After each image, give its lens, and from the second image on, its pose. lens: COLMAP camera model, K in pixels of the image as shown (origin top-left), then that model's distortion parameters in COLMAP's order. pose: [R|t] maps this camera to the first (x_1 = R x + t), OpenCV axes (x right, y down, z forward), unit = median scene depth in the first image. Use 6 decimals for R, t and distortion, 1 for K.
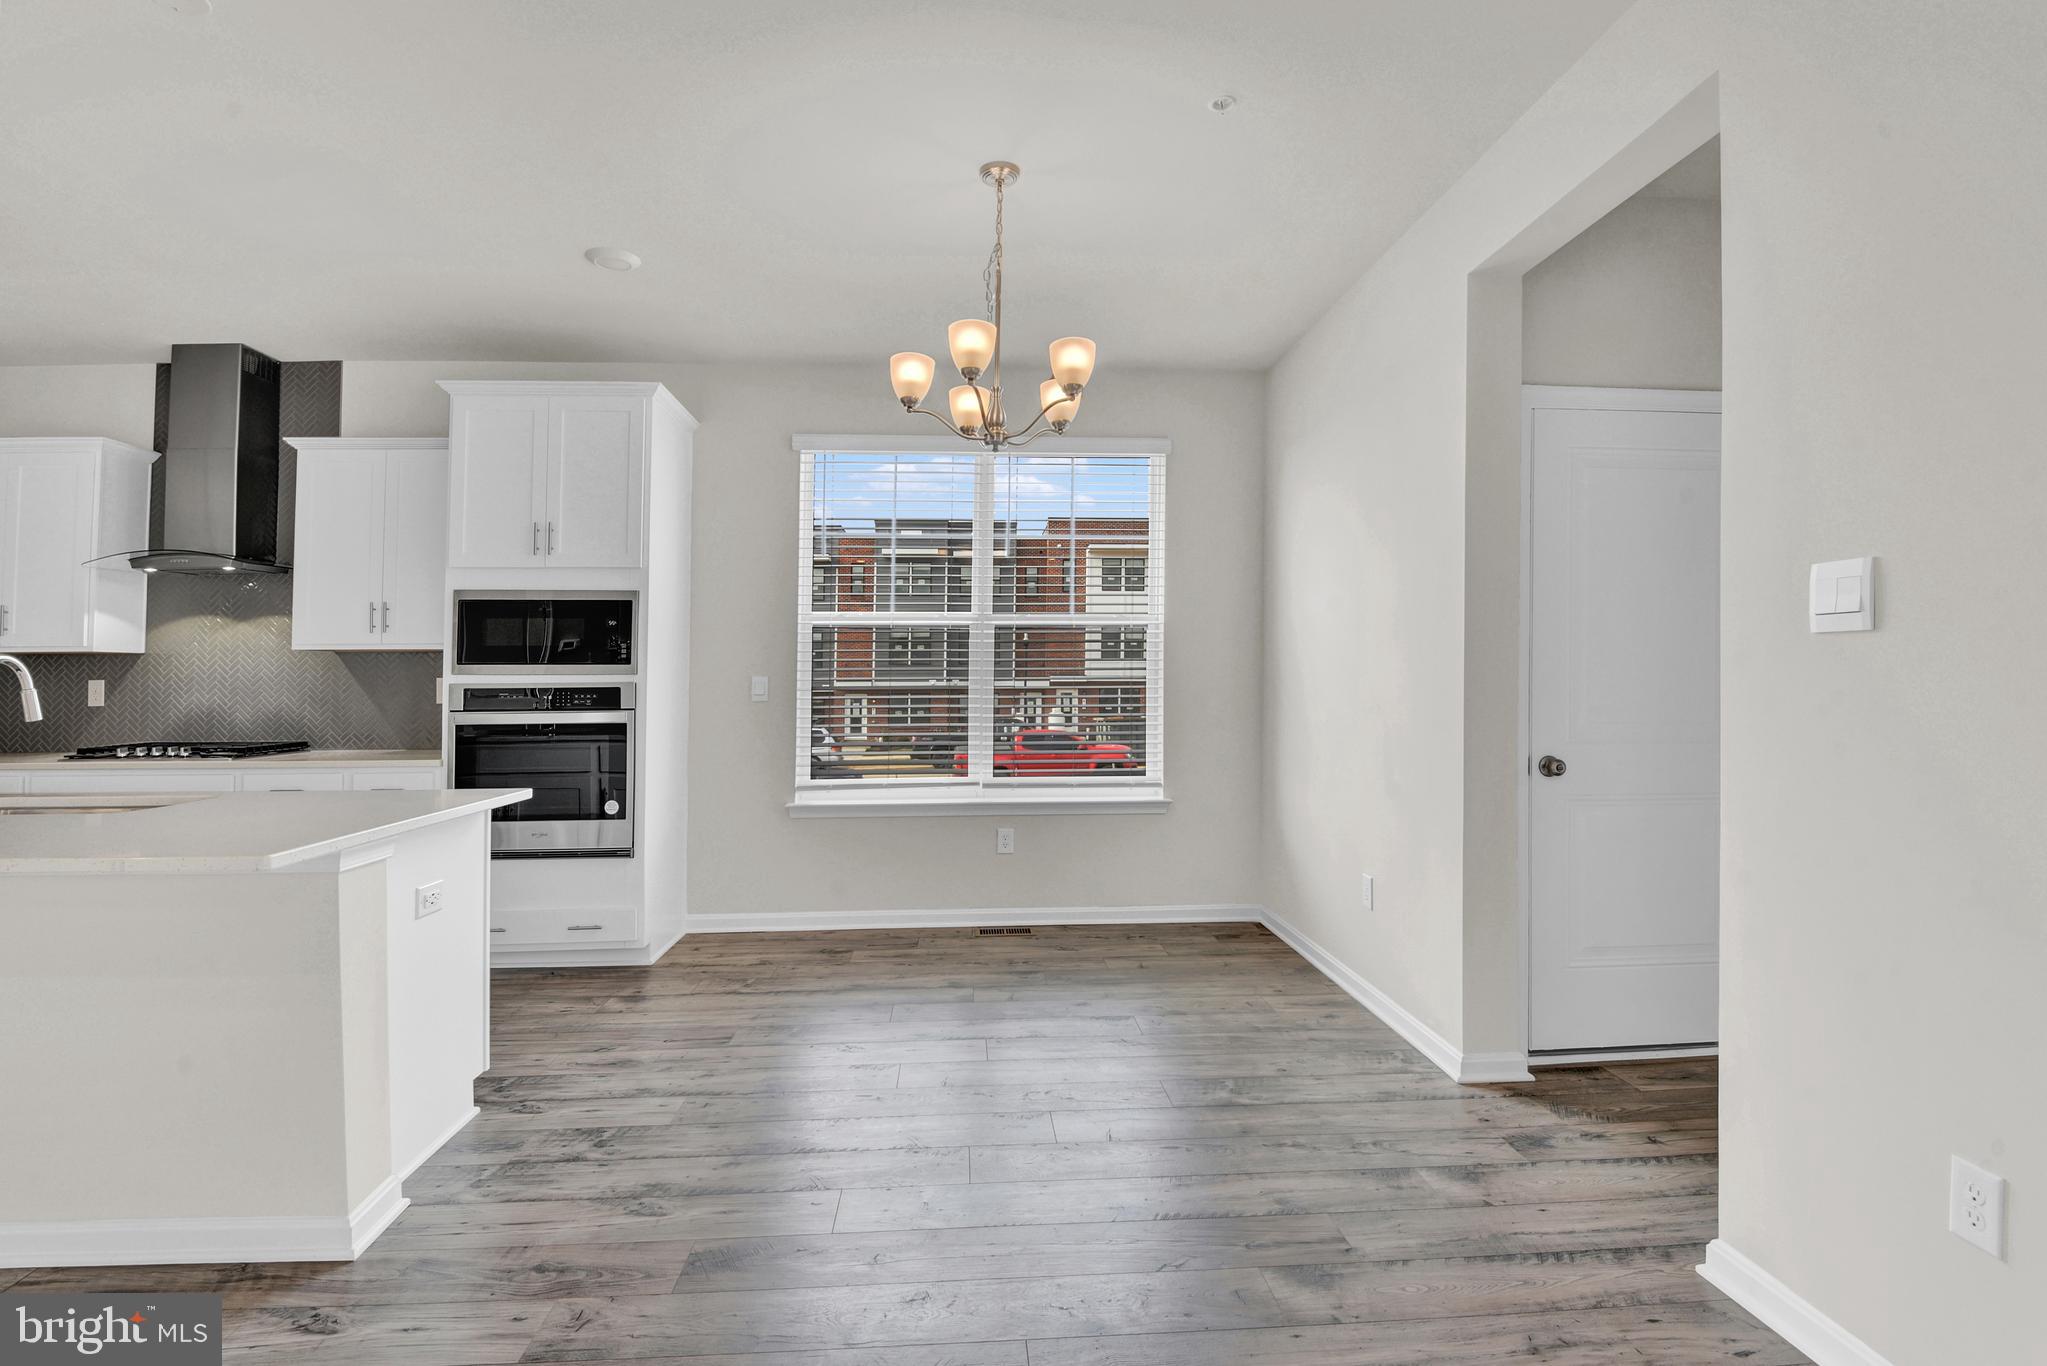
lens RADIAL K [[975.1, 0, 1023.5], [0, 975.1, 683.0], [0, 0, 1]] dist [-0.044017, -0.000291]
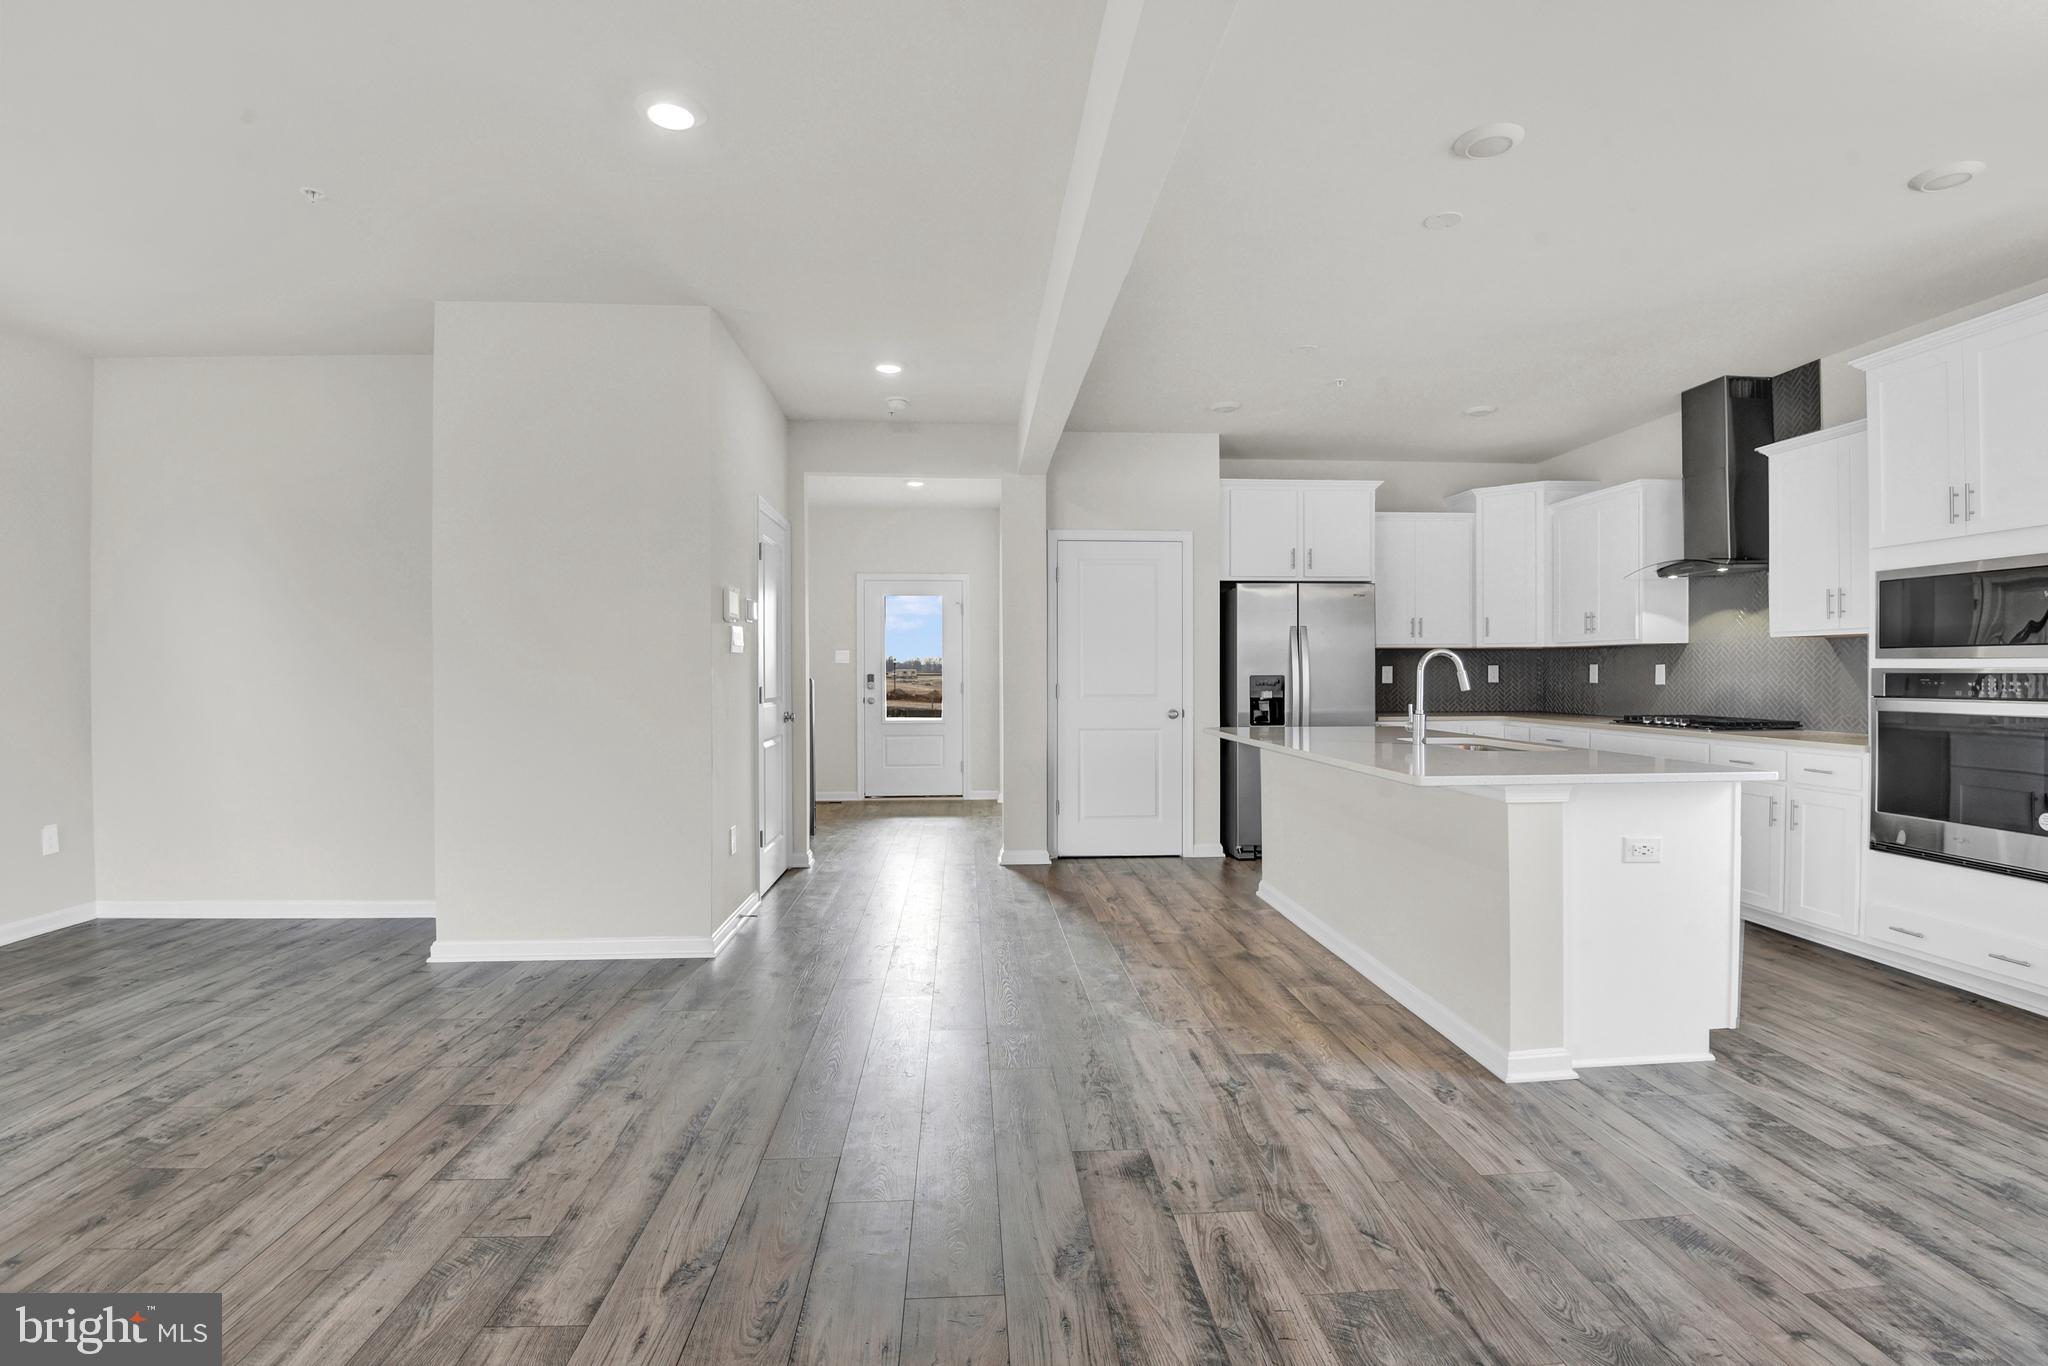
lens RADIAL K [[931.5, 0, 1024.0], [0, 931.5, 683.0], [0, 0, 1]] dist [-0.045012, -0.000476]
pose [[-0.021148, 0.017841, -0.999617, 0.314369], [0.000226, 0.999841, 0.017840, -0.000481], [0.999776, 0.000151, -0.021149, 0.156017]]
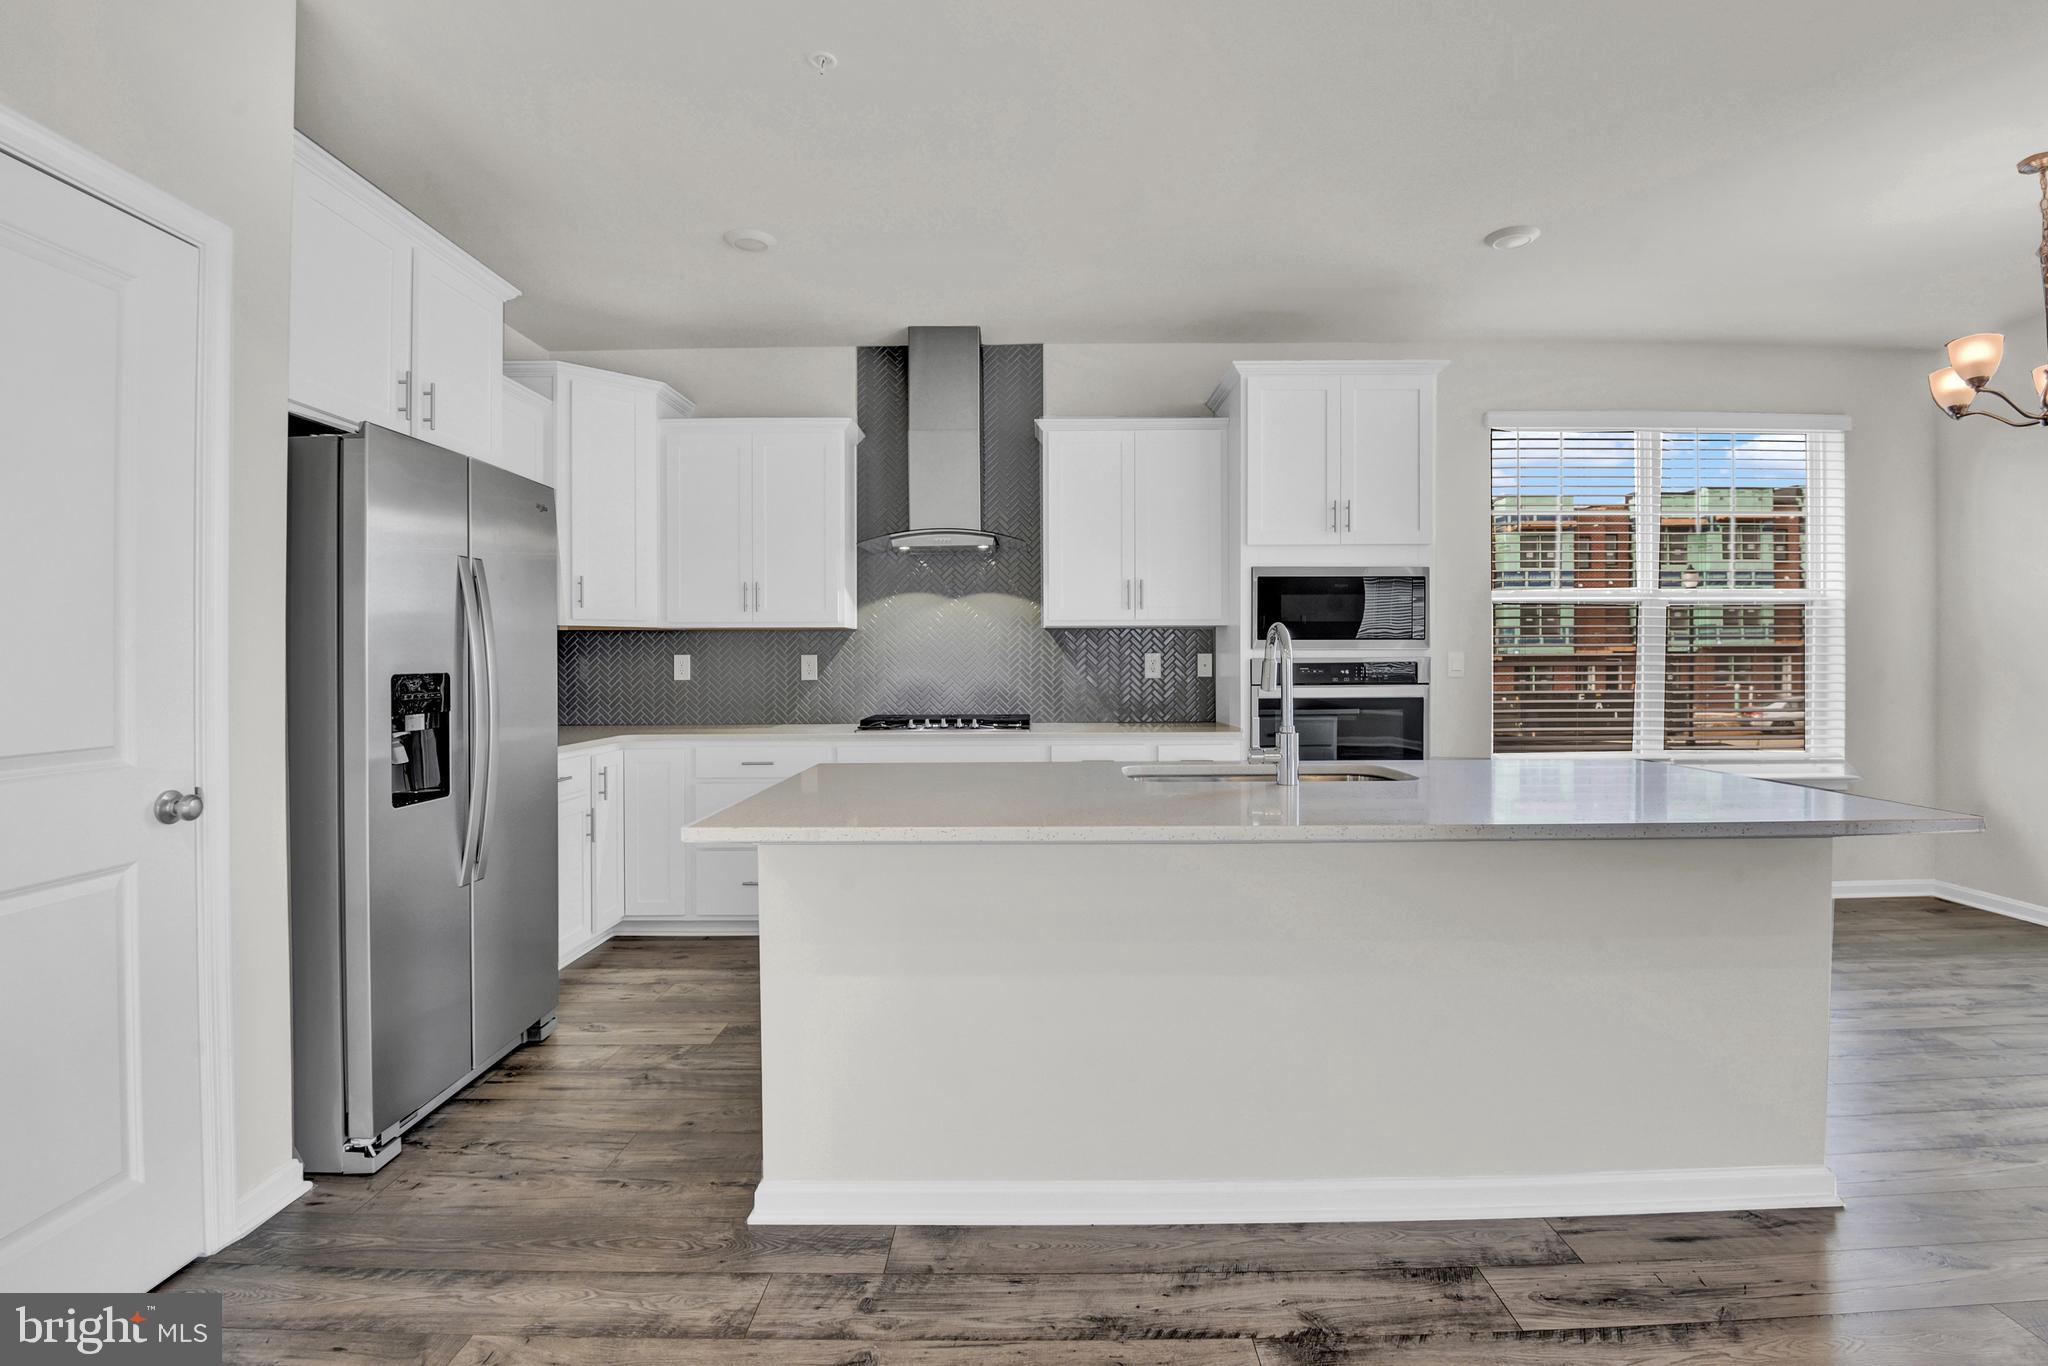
lens RADIAL K [[971.7, 0, 1027.8], [0, 971.7, 665.3], [0, 0, 1]] dist [-0.000171, -0.023375]
pose [[0.996248, 0.001371, -0.086536, -0.718482], [-0.001122, 0.999995, 0.002925, 0.005271], [0.086539, -0.002817, 0.996244, -0.054222]]
